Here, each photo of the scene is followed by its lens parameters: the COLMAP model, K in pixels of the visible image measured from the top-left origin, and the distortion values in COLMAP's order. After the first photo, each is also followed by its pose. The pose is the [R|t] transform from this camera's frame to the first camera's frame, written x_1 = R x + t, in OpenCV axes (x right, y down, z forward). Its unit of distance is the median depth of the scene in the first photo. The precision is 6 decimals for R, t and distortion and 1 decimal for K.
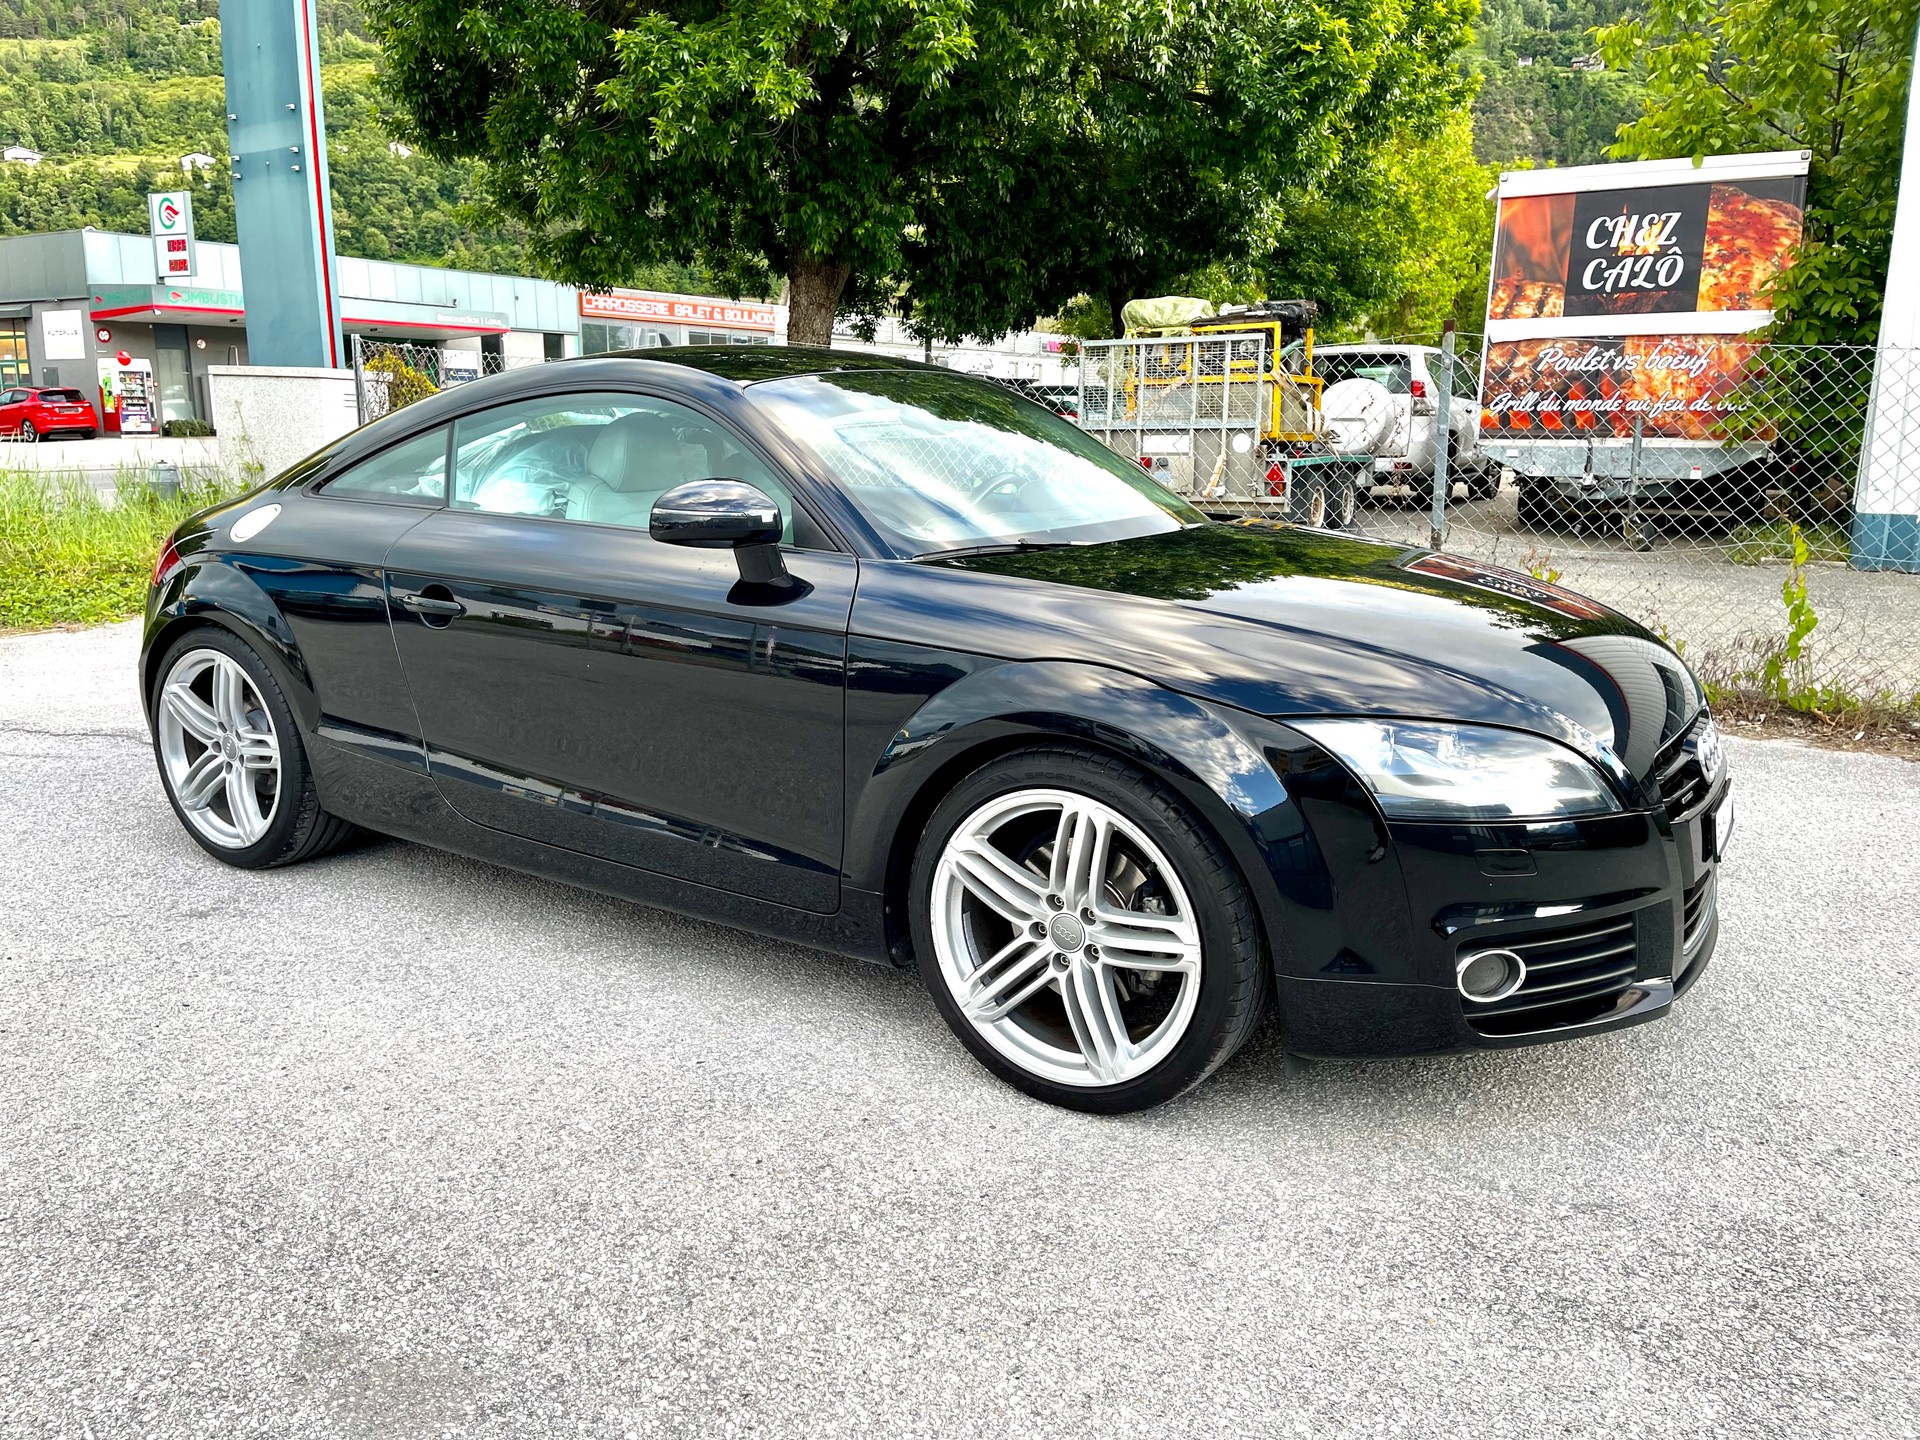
lens RADIAL K [[1459.0, 0, 963.4], [0, 1459.0, 715.8], [0, 0, 1]] dist [0.098111, -0.135877]
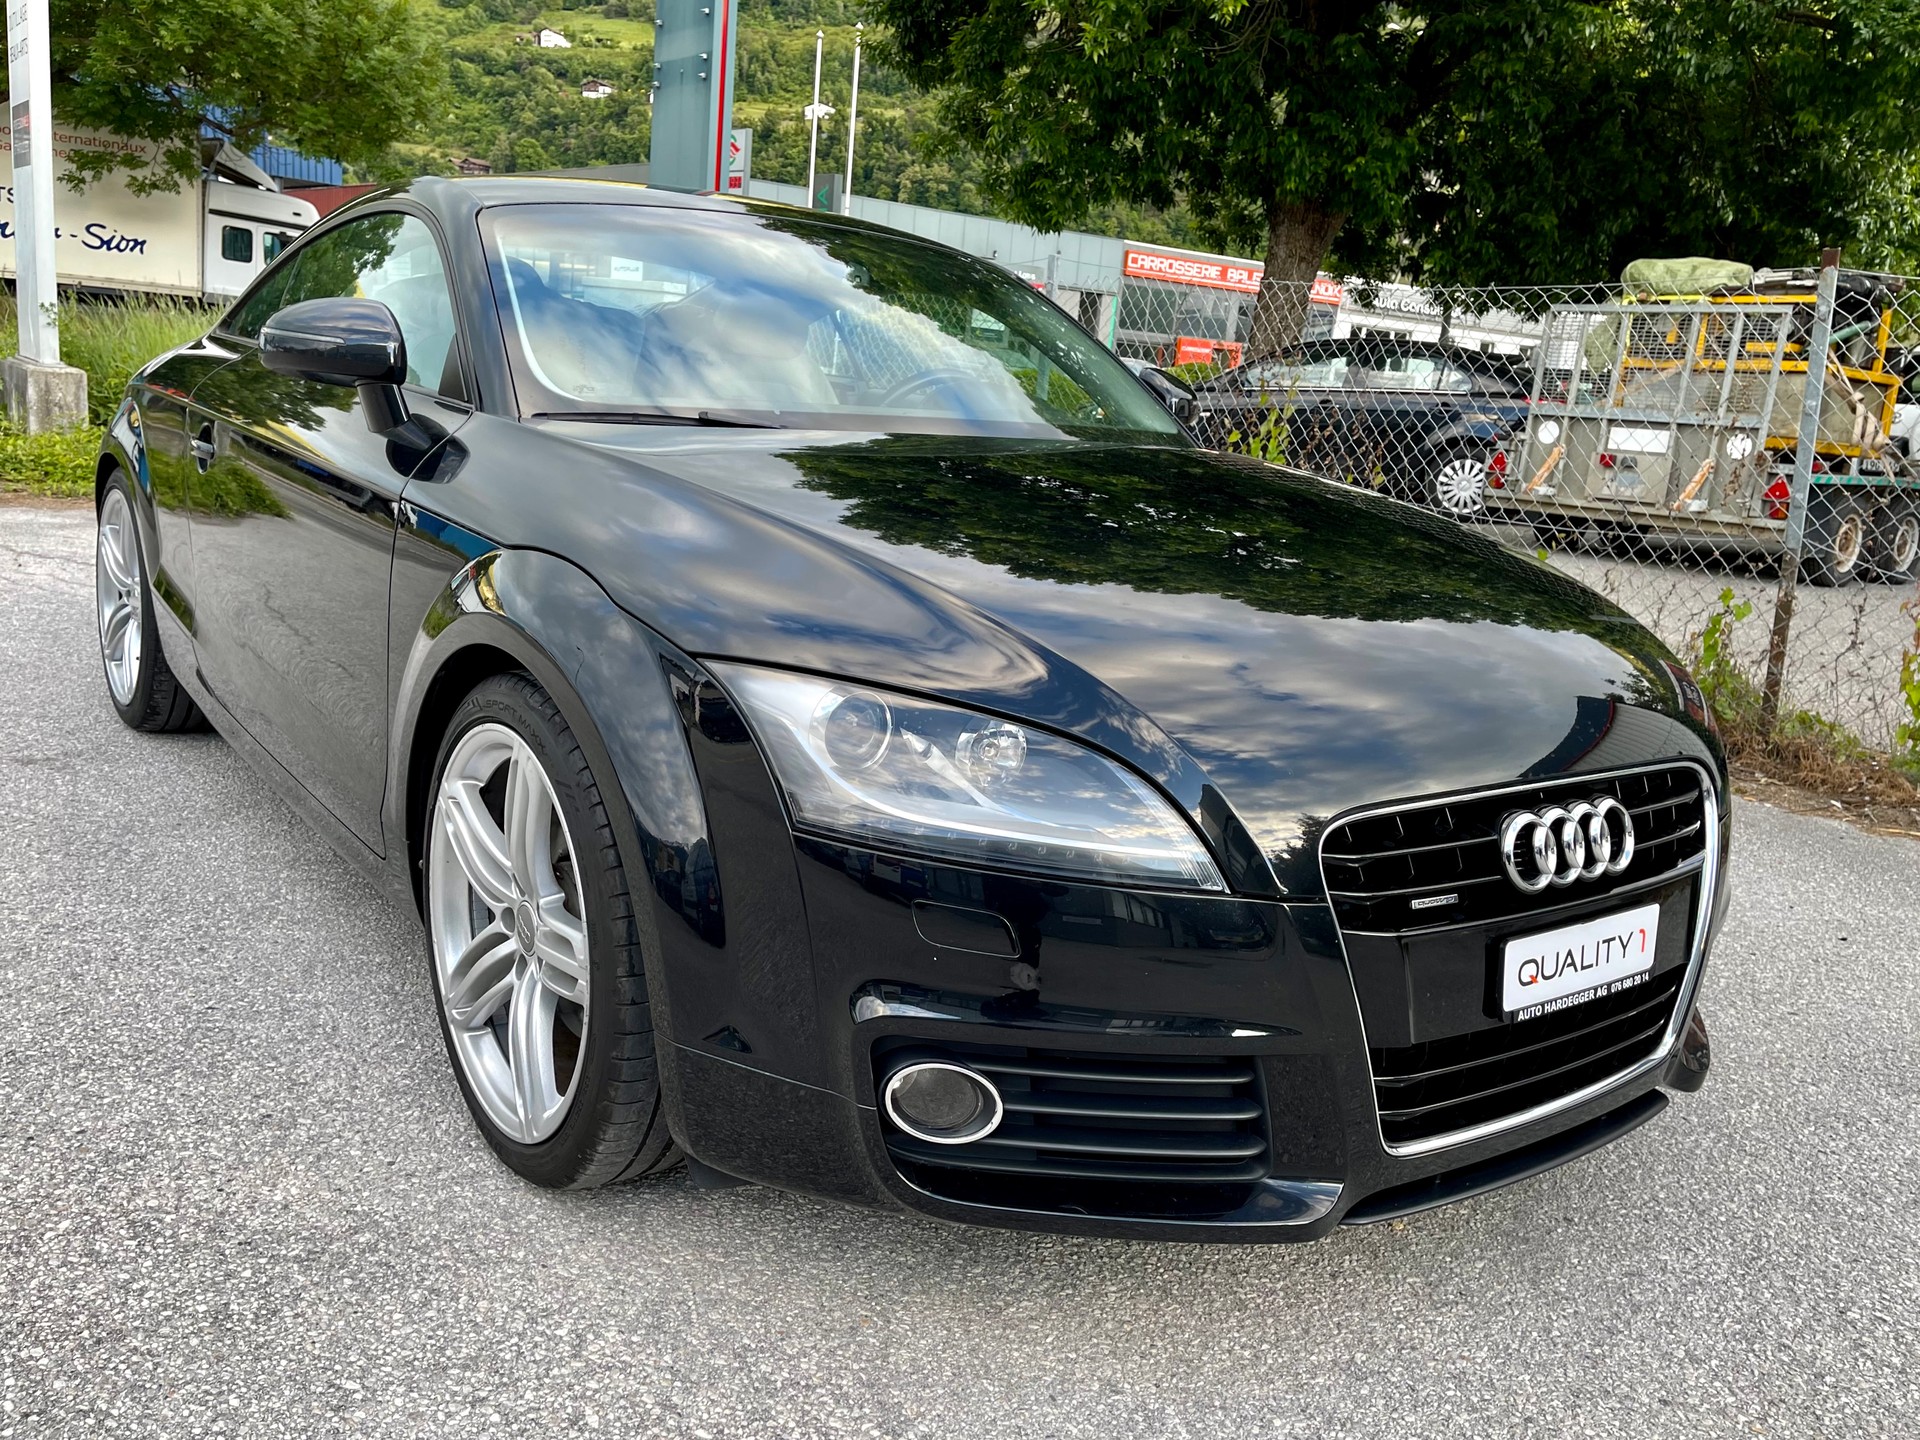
lens RADIAL K [[1602.4, 0, 960.0], [0, 1602.4, 720.0], [0, 0, 1]] dist [0.106800, -0.150937]
pose [[0.930294, 0.148272, -0.335513, 0.109954], [-0.150322, 0.988435, 0.020011, -0.000628], [0.334599, 0.031819, 0.941823, 0.063744]]
